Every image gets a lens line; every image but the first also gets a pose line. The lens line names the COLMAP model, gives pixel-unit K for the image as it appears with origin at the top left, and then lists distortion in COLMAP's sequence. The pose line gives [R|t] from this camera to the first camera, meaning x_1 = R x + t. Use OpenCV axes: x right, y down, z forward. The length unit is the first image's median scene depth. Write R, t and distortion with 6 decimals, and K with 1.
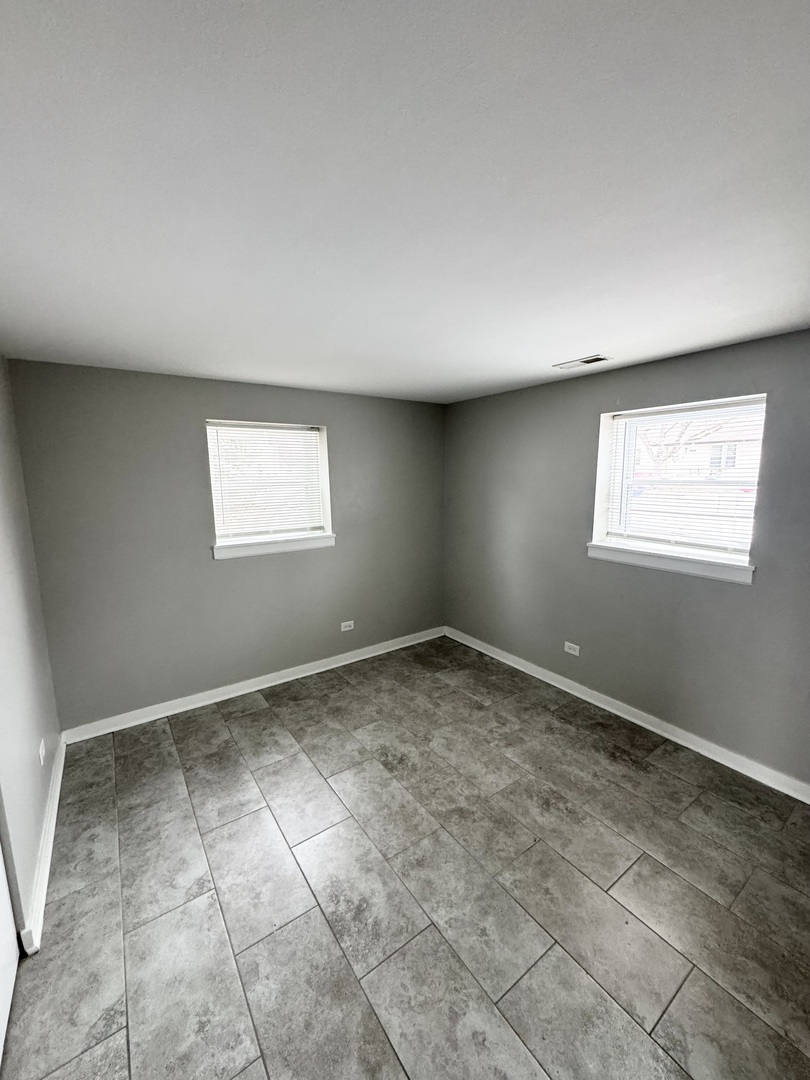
lens RADIAL K [[431.3, 0, 406.3], [0, 431.3, 541.0], [0, 0, 1]] dist [-0.008787, 0.001038]
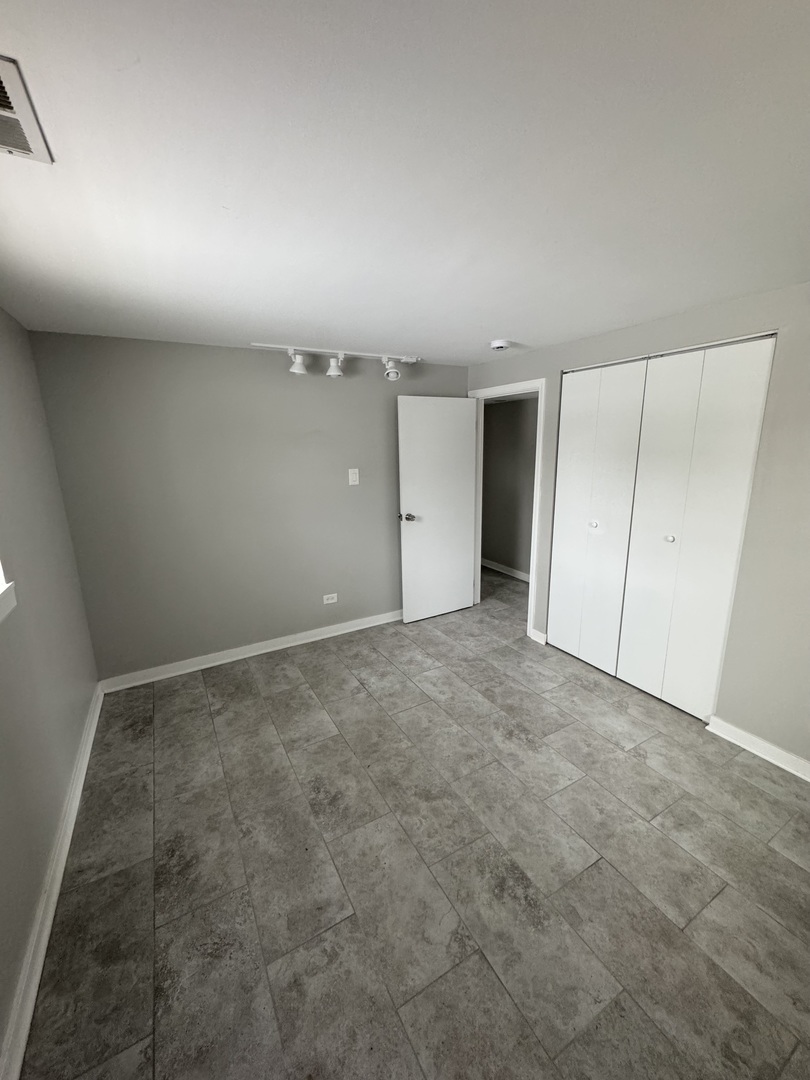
lens RADIAL K [[431.3, 0, 403.5], [0, 431.3, 534.0], [0, 0, 1]] dist [-0.008787, 0.001038]
pose [[-0.994247, 0.008279, 0.106795, 0.068584], [0.046130, 0.932908, 0.357147, -0.246707], [-0.096673, 0.360019, -0.927923, 1.576276]]
